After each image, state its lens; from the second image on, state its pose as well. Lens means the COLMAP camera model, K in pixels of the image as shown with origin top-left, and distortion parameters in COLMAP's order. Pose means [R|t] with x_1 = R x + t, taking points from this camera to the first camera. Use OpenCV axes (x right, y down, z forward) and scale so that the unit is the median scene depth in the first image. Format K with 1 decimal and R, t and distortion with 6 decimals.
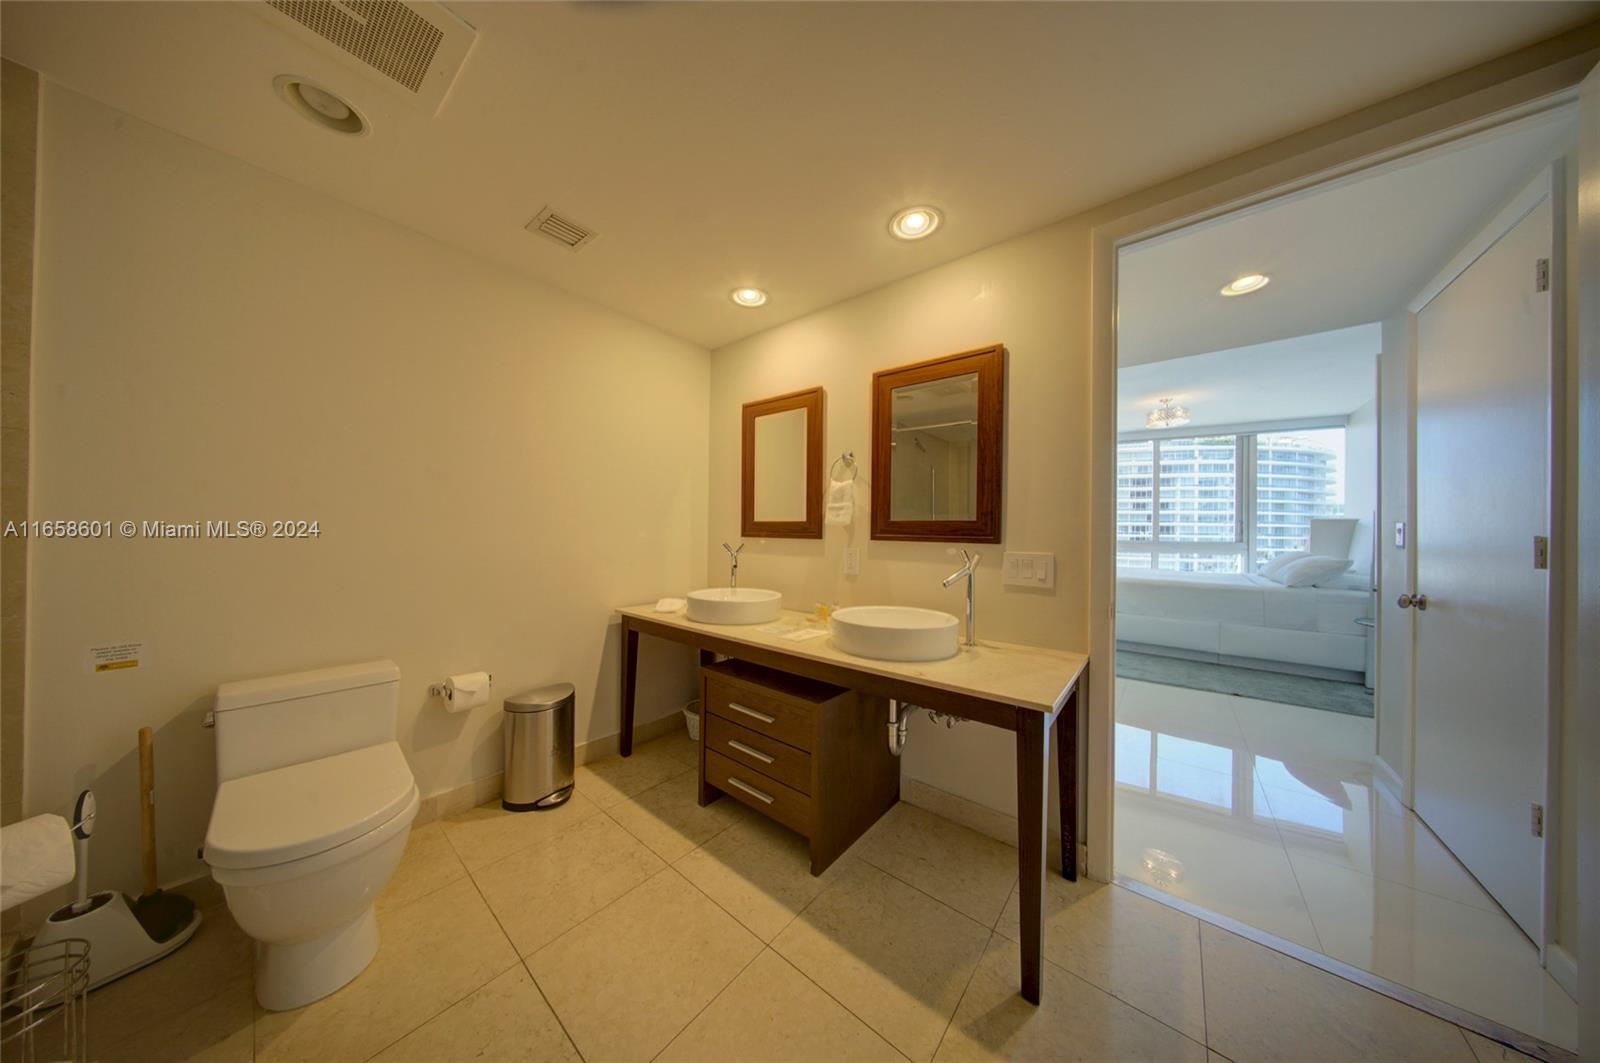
lens RADIAL K [[461.3, 0, 791.8], [0, 461.3, 530.7], [0, 0, 1]] dist [0.000304, 0.000102]
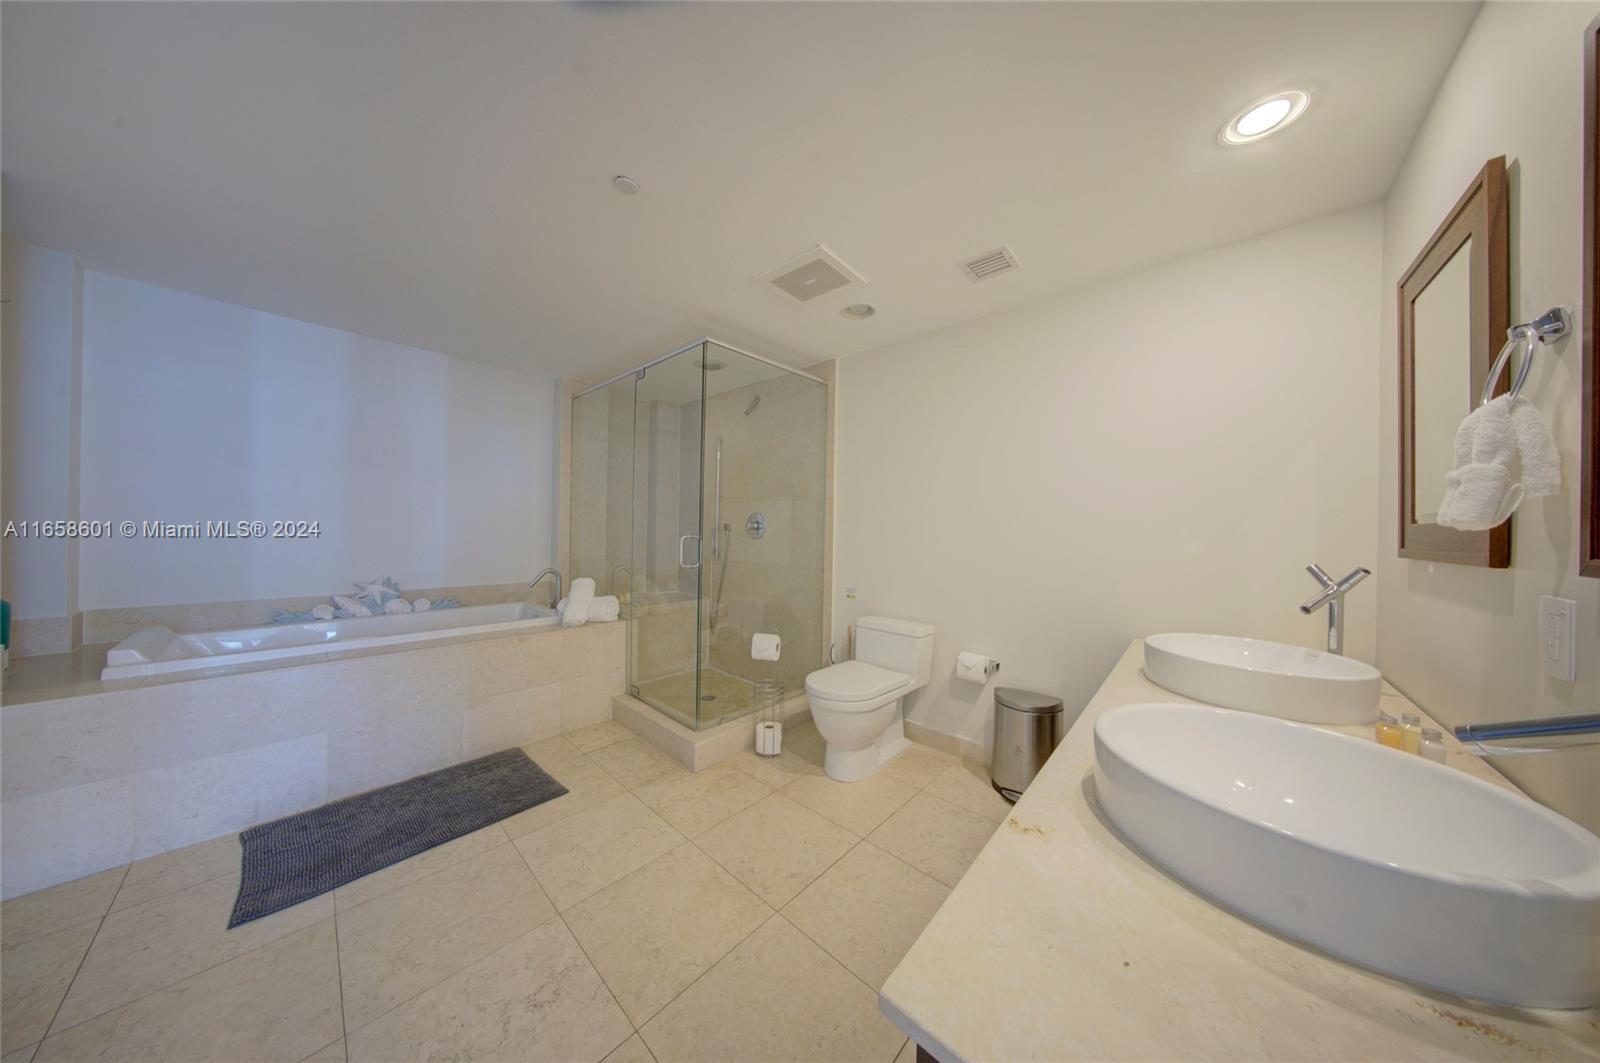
lens RADIAL K [[461.3, 0, 791.8], [0, 461.3, 530.7], [0, 0, 1]] dist [0.000304, 0.000102]
pose [[-0.053137, -0.018028, -0.998424, 0.590902], [-0.013572, 0.999758, -0.017329, 0.005986], [0.998495, 0.012630, -0.053369, 0.577148]]
